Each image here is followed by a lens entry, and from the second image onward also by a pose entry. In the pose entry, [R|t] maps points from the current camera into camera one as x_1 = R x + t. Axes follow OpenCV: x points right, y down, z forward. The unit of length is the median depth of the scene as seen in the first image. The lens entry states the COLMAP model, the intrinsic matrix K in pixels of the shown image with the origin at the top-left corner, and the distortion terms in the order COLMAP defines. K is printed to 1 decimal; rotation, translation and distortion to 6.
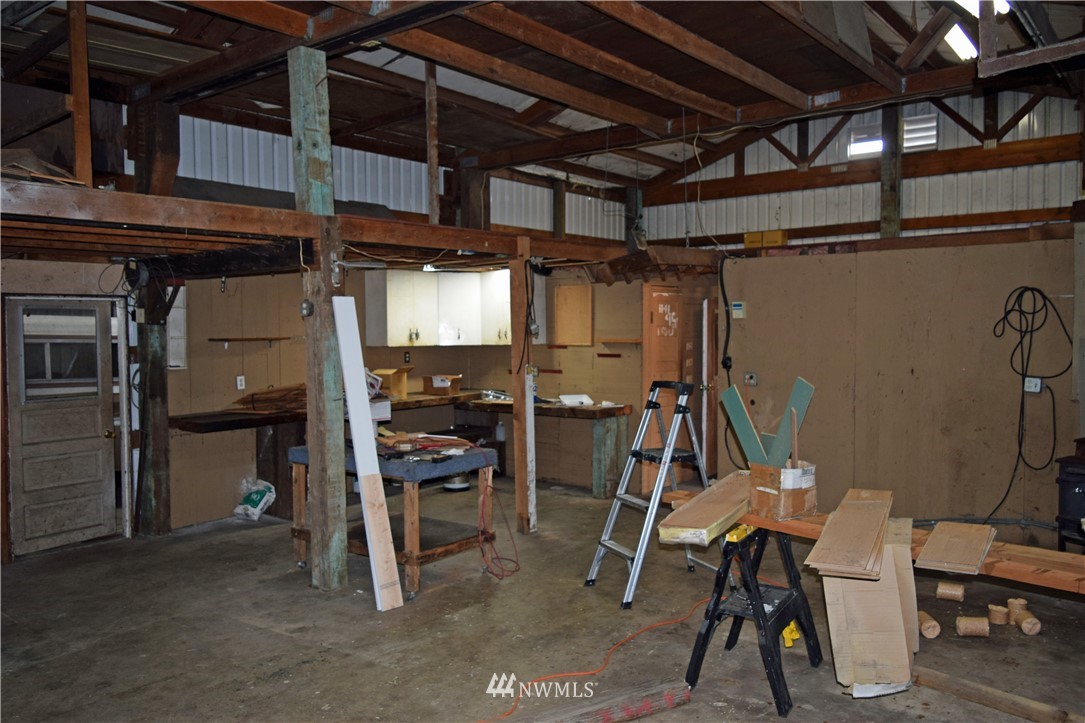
lens RADIAL K [[841.9, 0, 546.8], [0, 841.9, 357.4], [0, 0, 1]] dist [-0.022611, 0.013332]
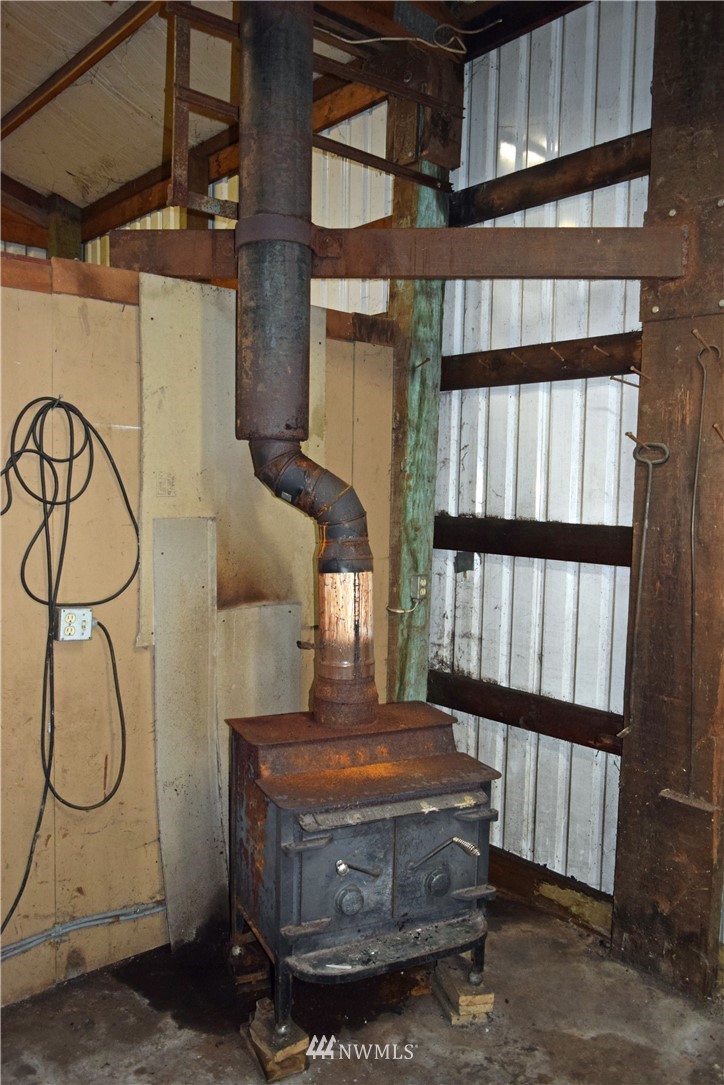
lens RADIAL K [[841.9, 0, 363.9], [0, 841.9, 549.9], [0, 0, 1]] dist [-0.022611, 0.013332]
pose [[0.172764, -0.058603, 0.983218, 0.194115], [0.015109, 0.998269, 0.056845, -0.032163], [-0.984847, 0.005035, 0.173350, 0.859383]]
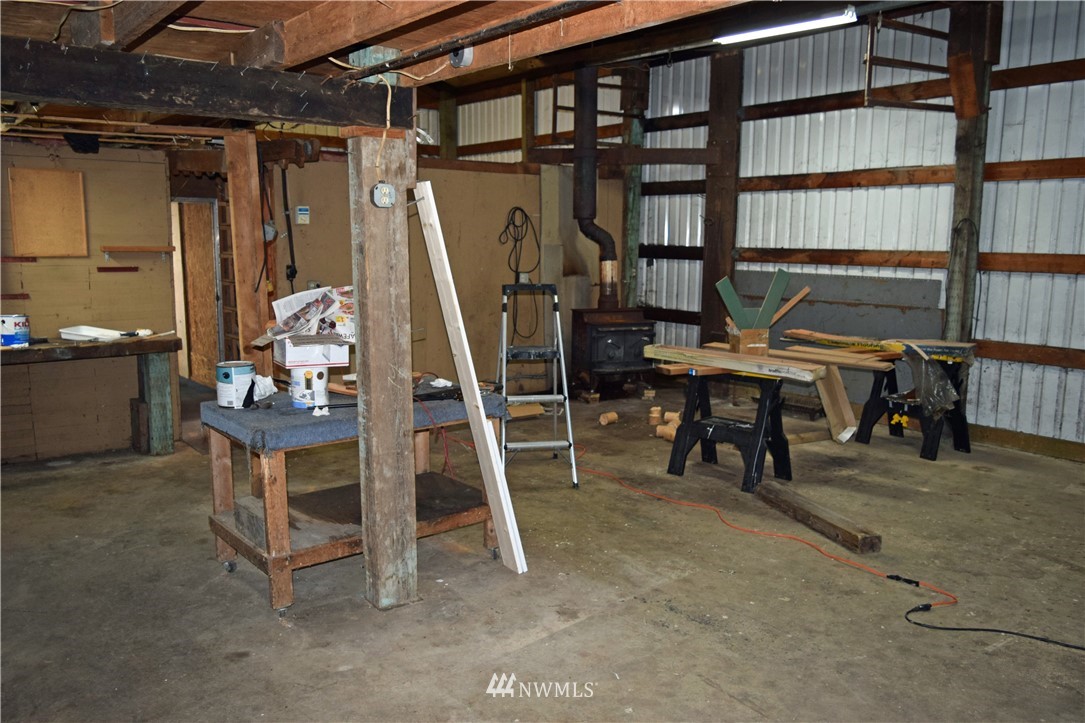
lens RADIAL K [[841.9, 0, 545.2], [0, 841.9, 362.0], [0, 0, 1]] dist [-0.022611, 0.013332]
pose [[0.220138, -0.132665, 0.966405, -0.883451], [0.026230, 0.991155, 0.130088, -0.011492], [-0.975116, -0.003289, 0.221671, 0.723297]]
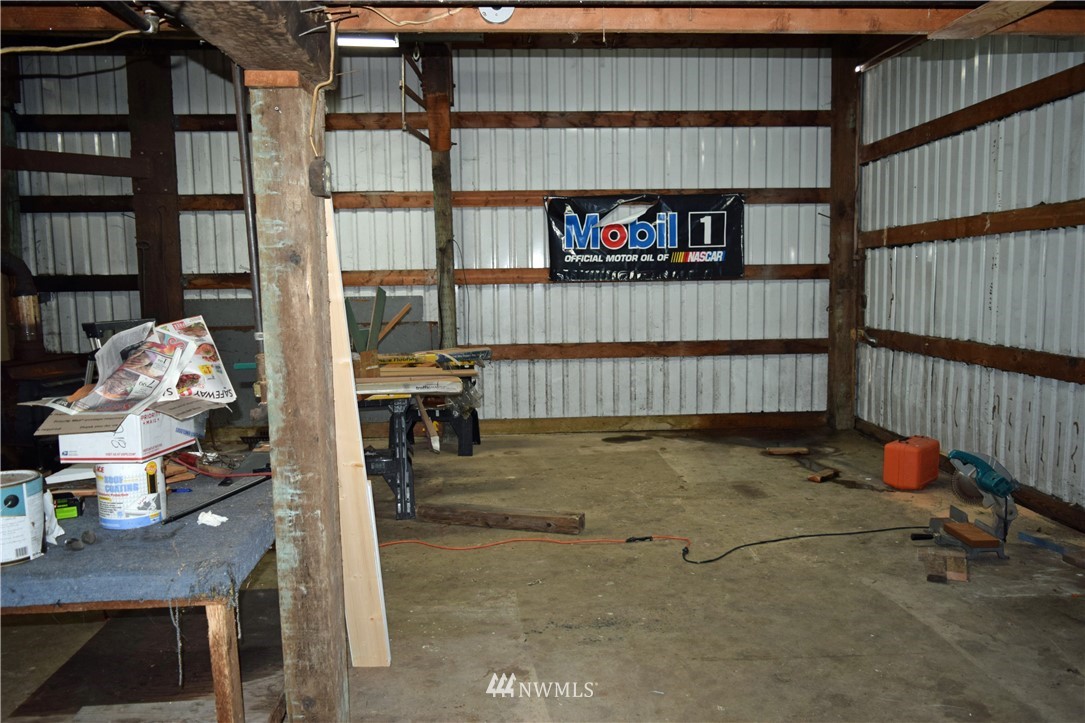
lens RADIAL K [[841.9, 0, 550.0], [0, 841.9, 362.7], [0, 0, 1]] dist [-0.022611, 0.013332]
pose [[-0.670309, -0.061654, 0.739517, -0.691077], [0.049601, 0.990592, 0.127546, -0.011281], [-0.740423, 0.122176, -0.660944, 1.198092]]
